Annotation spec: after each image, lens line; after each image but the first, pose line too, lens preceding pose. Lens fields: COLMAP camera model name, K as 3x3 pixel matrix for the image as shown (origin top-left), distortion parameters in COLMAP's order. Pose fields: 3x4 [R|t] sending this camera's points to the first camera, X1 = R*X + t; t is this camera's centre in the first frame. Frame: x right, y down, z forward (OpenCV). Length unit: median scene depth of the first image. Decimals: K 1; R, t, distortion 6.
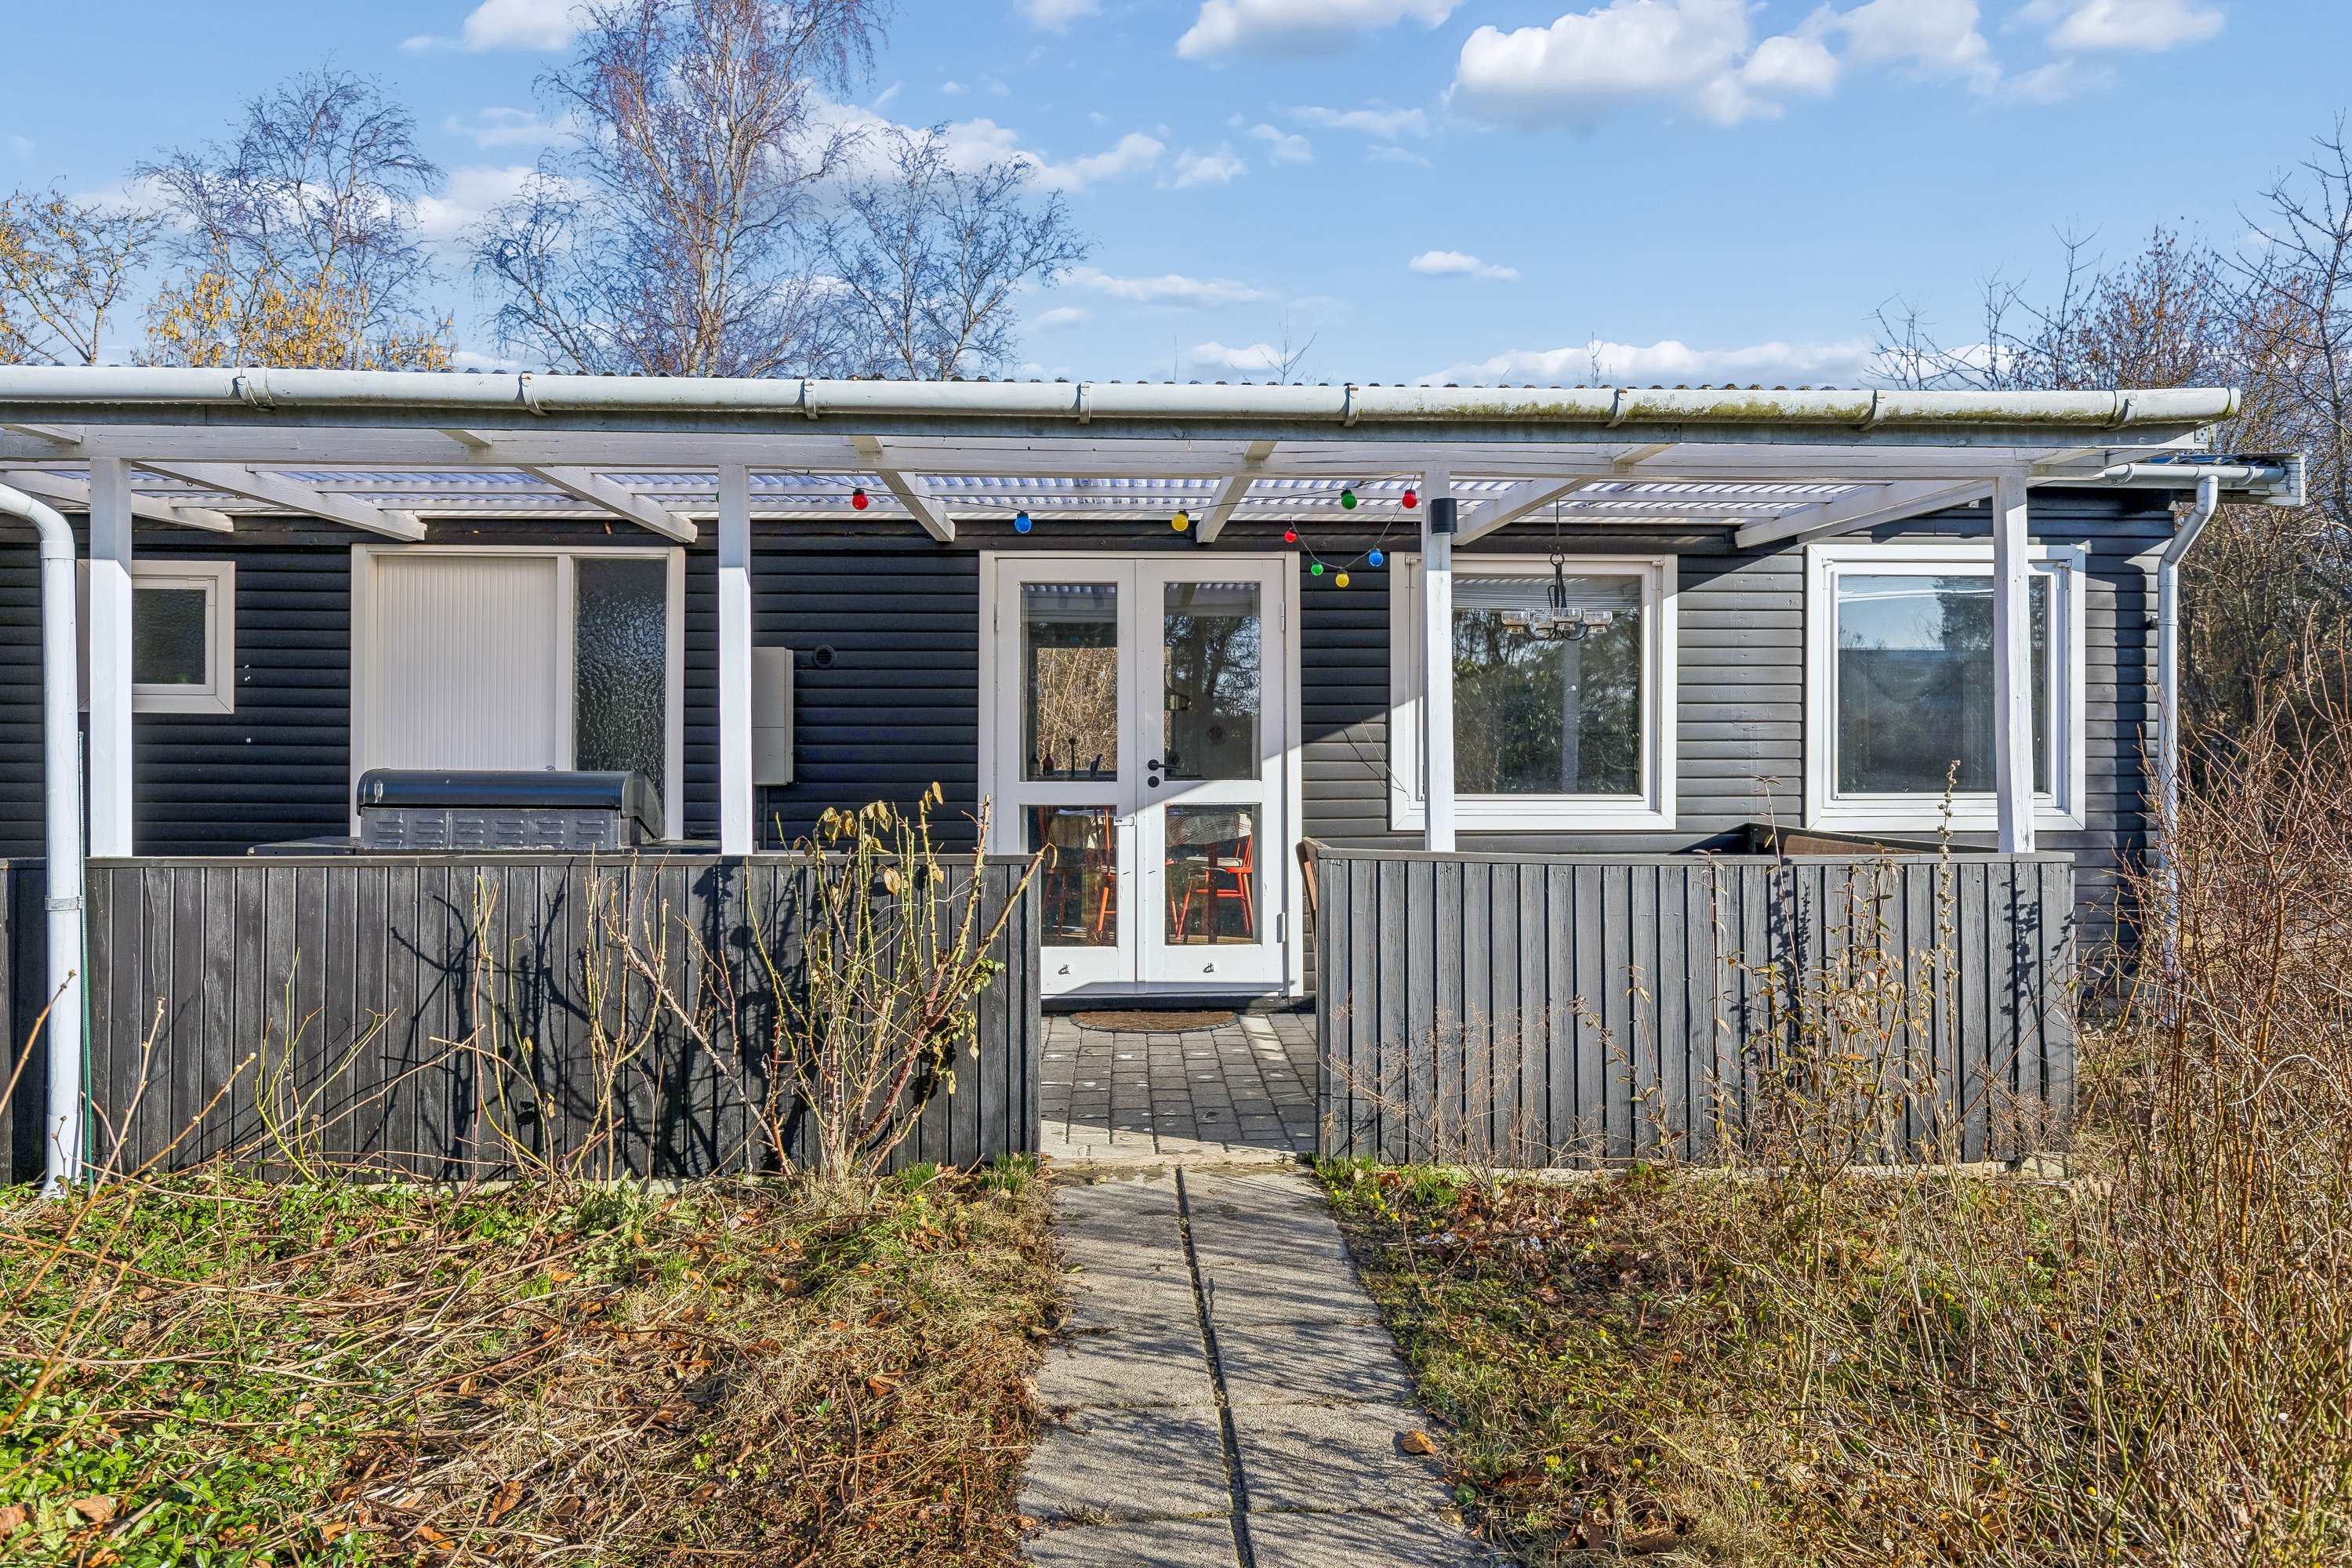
lens RADIAL K [[1577.7, 0, 1176.0], [0, 1577.7, 784.0], [0, 0, 1]] dist [0.002768, 0.001626]
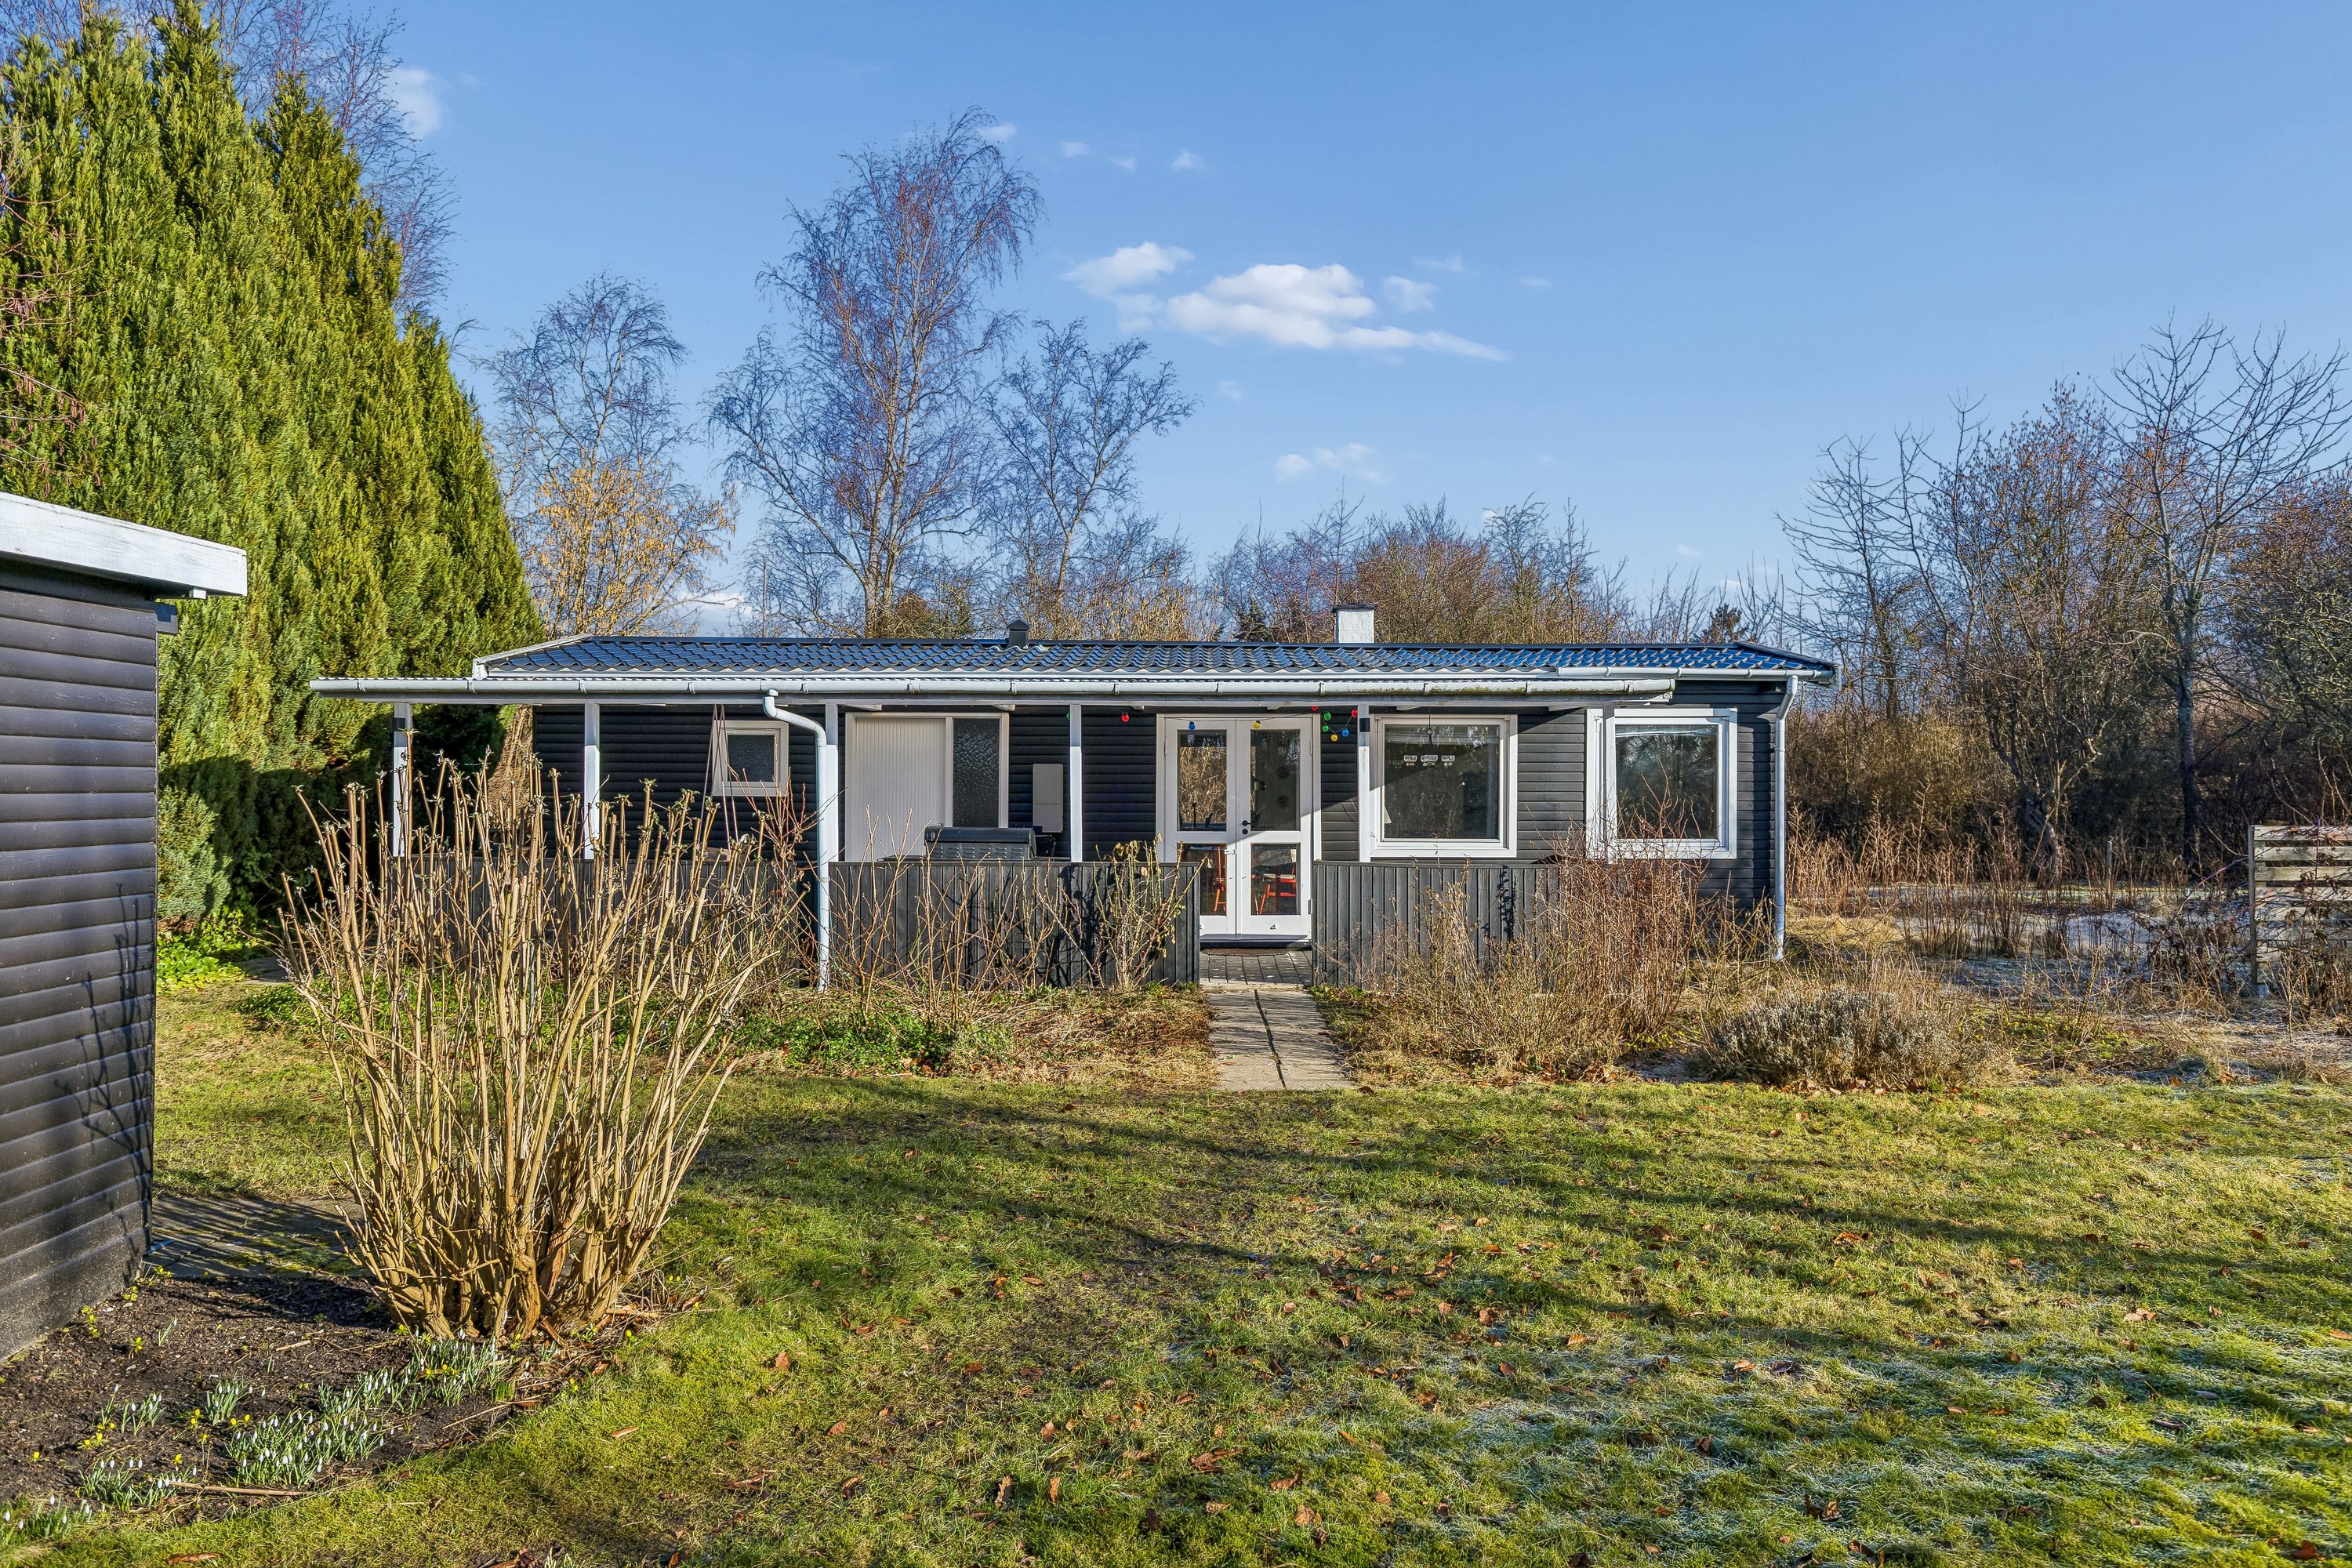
lens RADIAL K [[1577.7, 0, 1176.0], [0, 1577.7, 784.0], [0, 0, 1]] dist [0.002768, 0.001626]
pose [[0.998438, 0.001259, -0.055861, 0.009344], [-0.002788, 0.999623, -0.027302, -0.006641], [0.055806, 0.027415, 0.998065, -0.941175]]
